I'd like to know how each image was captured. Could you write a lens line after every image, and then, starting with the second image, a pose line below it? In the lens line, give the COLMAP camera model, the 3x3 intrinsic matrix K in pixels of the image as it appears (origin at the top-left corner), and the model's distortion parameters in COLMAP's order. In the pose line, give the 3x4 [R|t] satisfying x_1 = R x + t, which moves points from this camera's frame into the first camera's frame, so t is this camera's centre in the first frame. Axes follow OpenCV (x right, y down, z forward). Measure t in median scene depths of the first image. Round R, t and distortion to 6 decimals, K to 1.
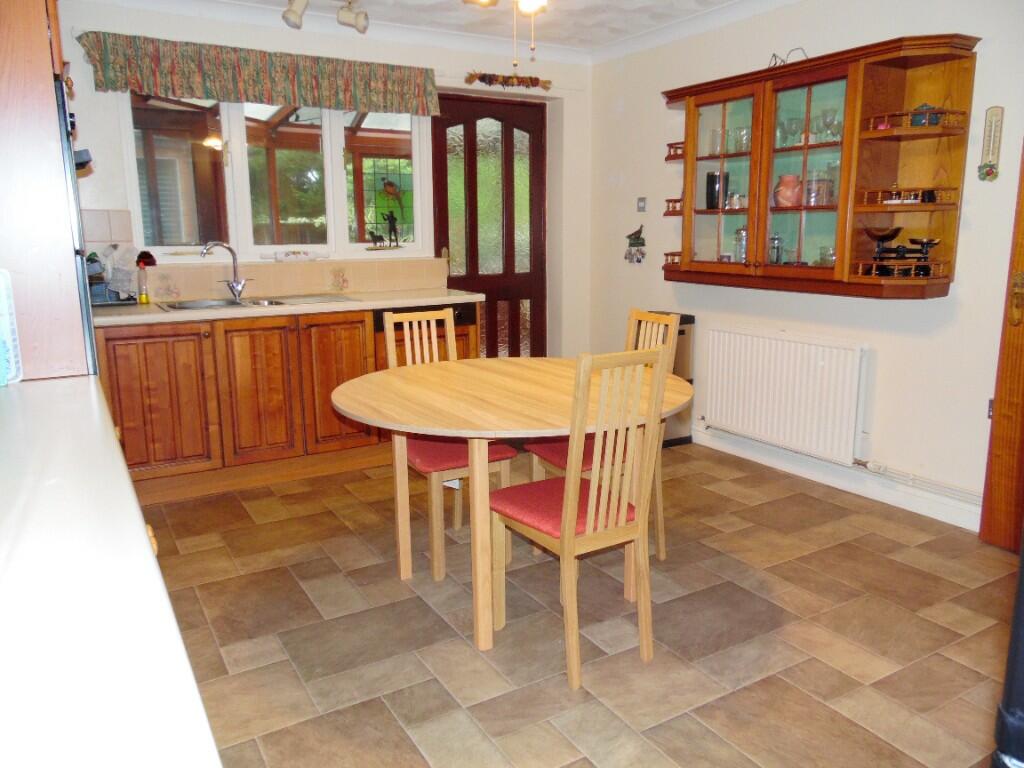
lens RADIAL K [[772.9, 0, 511.2], [0, 772.9, 381.6], [0, 0, 1]] dist [-0.010017, 0.035473]
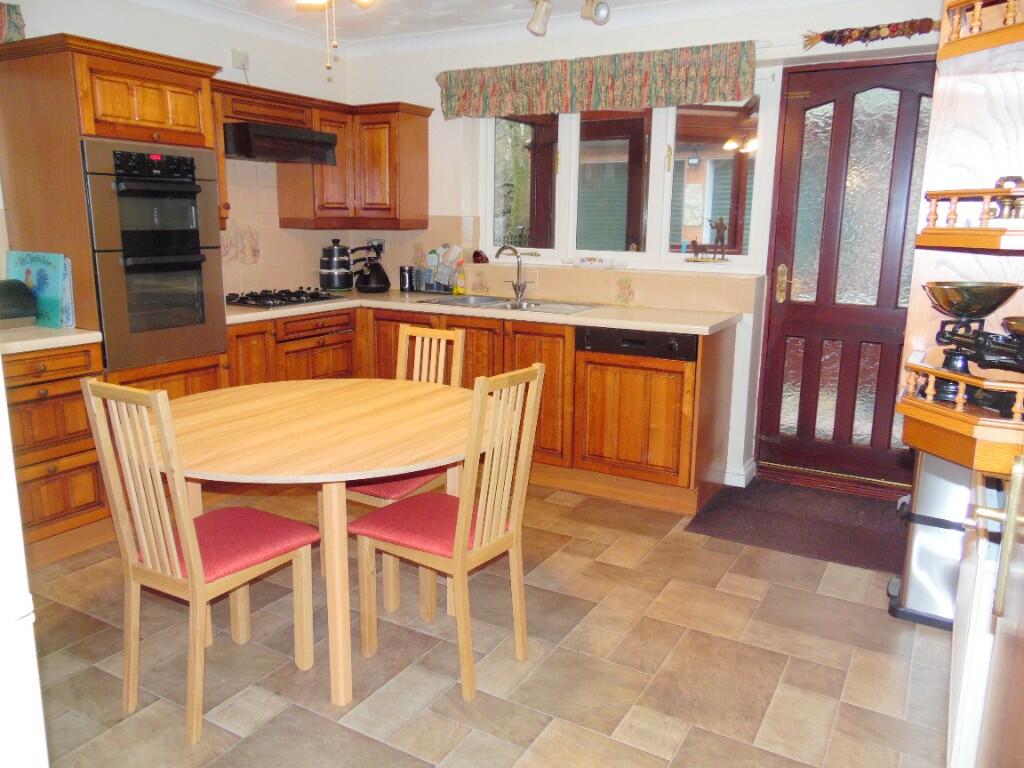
lens RADIAL K [[772.9, 0, 516.0], [0, 772.9, 380.7], [0, 0, 1]] dist [-0.010017, 0.035473]
pose [[0.488781, 0.191976, -0.851022, 0.558633], [-0.184775, 0.976138, 0.114075, -0.114581], [0.852614, 0.101490, 0.512590, 0.444714]]
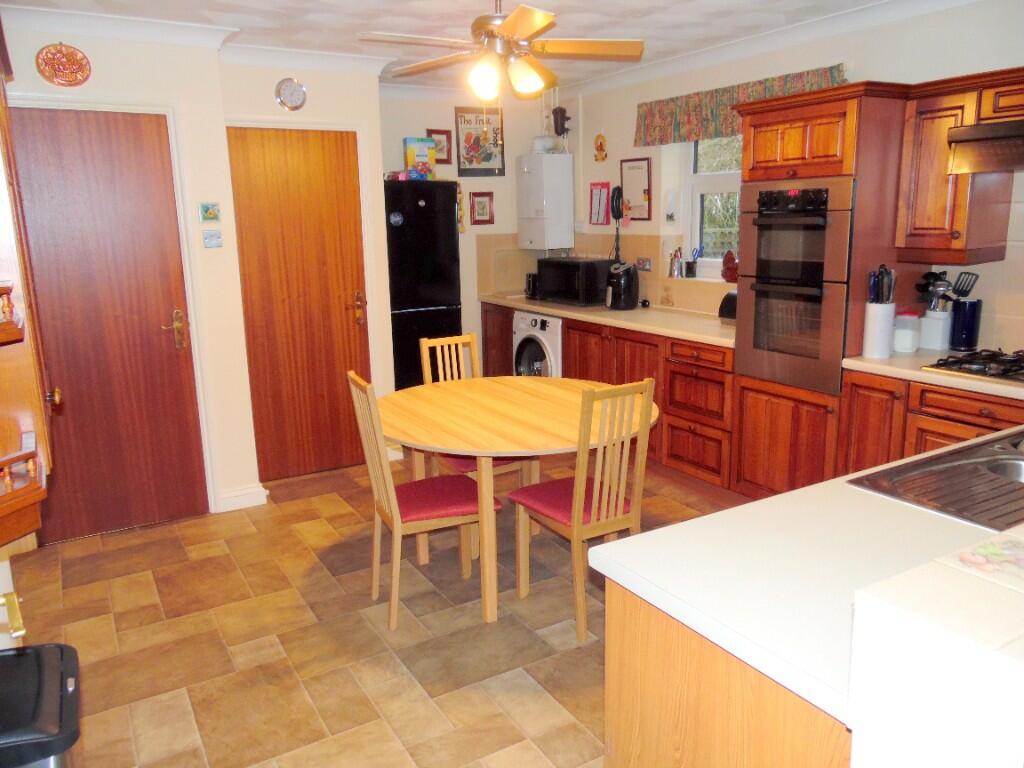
lens RADIAL K [[772.9, 0, 519.4], [0, 772.9, 382.1], [0, 0, 1]] dist [-0.010017, 0.035473]
pose [[-0.999617, 0.027023, 0.005931, -0.012454], [0.027146, 0.916618, 0.398841, -0.321233], [0.005342, 0.398849, -0.917001, 1.310346]]
